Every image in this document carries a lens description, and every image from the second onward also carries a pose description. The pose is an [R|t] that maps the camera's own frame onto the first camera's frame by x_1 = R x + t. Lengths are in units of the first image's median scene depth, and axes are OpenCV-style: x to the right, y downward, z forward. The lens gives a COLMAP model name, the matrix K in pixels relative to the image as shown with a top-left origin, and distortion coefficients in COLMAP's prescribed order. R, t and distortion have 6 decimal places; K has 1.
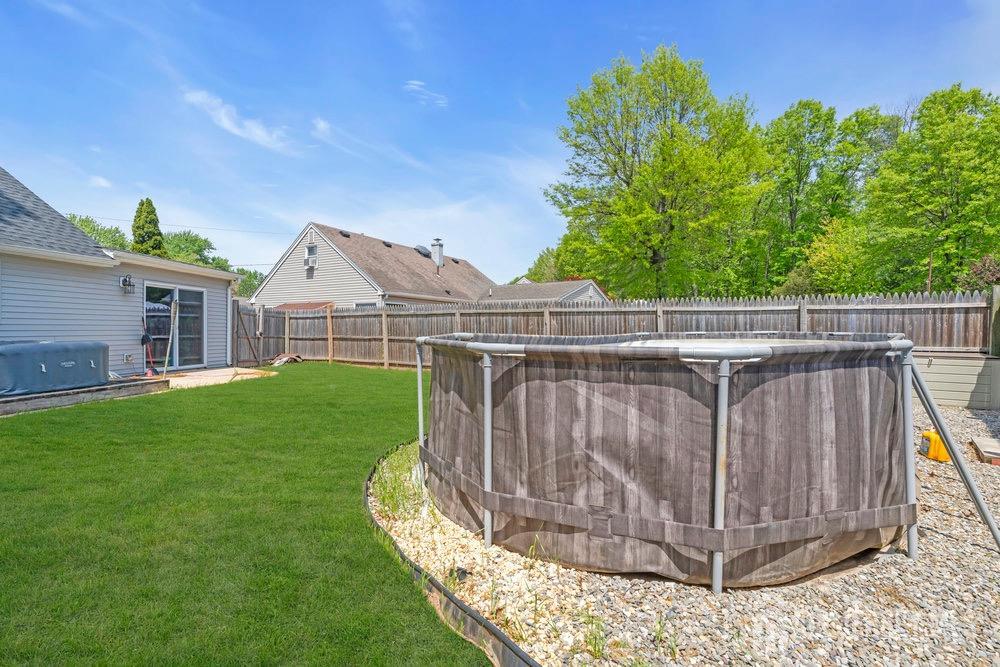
lens RADIAL K [[450.0, 0, 500.0], [0, 450.0, 333.5], [0, 0, 1]] dist [-0.002756, 0.000468]
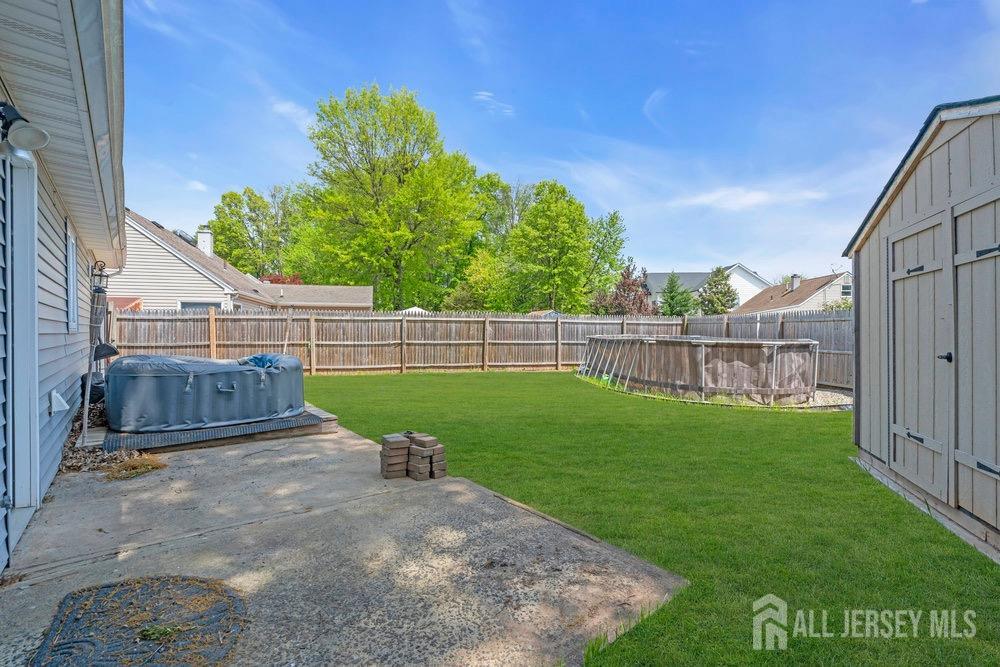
lens RADIAL K [[450.0, 0, 500.0], [0, 450.0, 333.5], [0, 0, 1]] dist [-0.002756, 0.000468]
pose [[0.689671, -0.007291, 0.724086, -0.587410], [0.007164, 0.999969, 0.003245, -0.009780], [-0.724088, 0.002950, 0.689702, 0.033601]]
